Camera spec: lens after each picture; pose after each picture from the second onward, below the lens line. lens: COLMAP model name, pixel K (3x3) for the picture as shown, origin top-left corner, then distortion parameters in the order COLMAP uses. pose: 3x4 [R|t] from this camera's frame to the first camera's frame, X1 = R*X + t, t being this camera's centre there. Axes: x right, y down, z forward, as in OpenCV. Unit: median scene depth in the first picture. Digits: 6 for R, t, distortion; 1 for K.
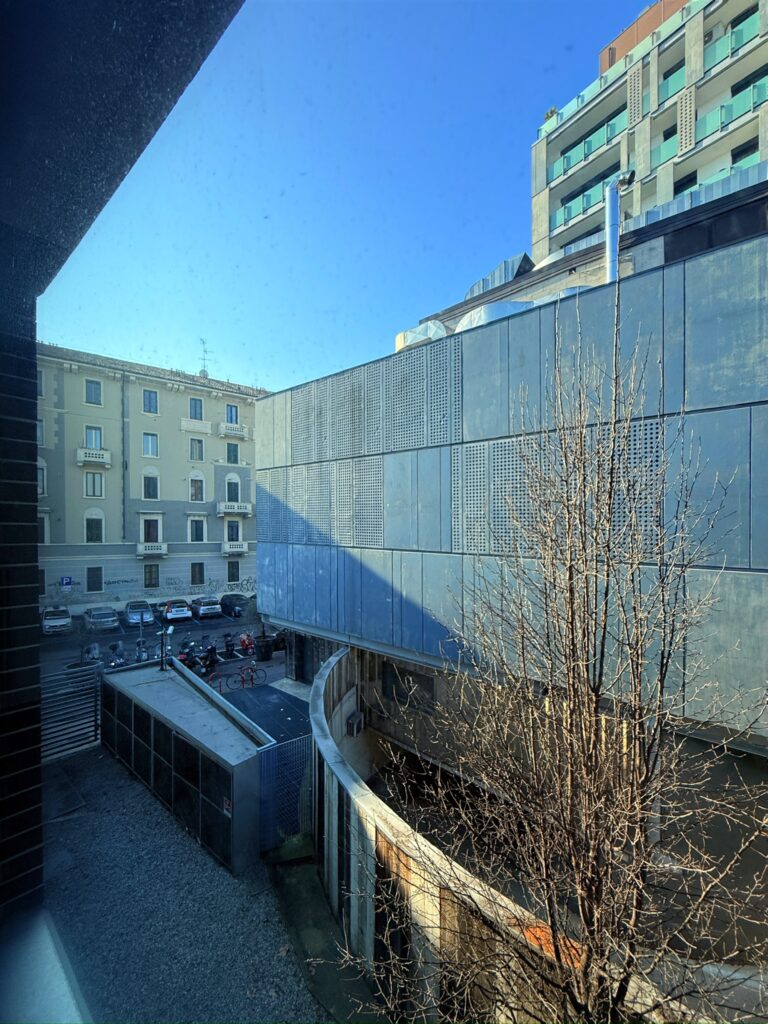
lens RADIAL K [[411.3, 0, 381.3], [0, 411.3, 522.2], [0, 0, 1]] dist [-0.003931, -0.000456]
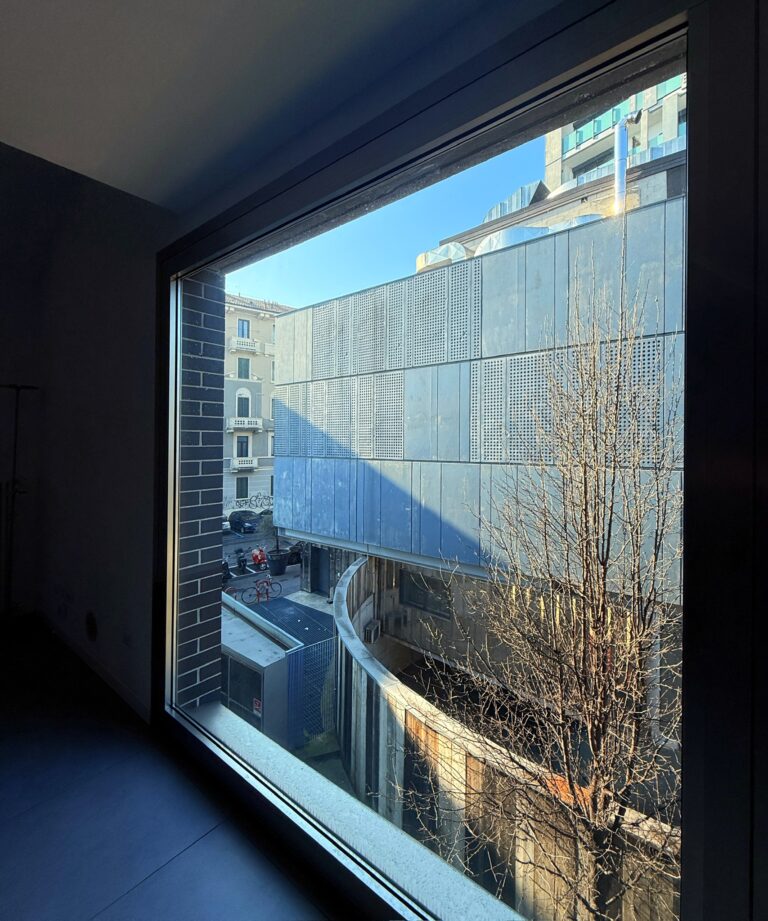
lens RADIAL K [[446.9, 0, 385.9], [0, 446.9, 457.2], [0, 0, 1]] dist [-0.006273, 0.001295]
pose [[0.999431, -0.014643, 0.030378, -0.086279], [0.013332, 0.998990, 0.042916, 0.009465], [-0.030975, -0.042486, 0.998617, -0.156231]]
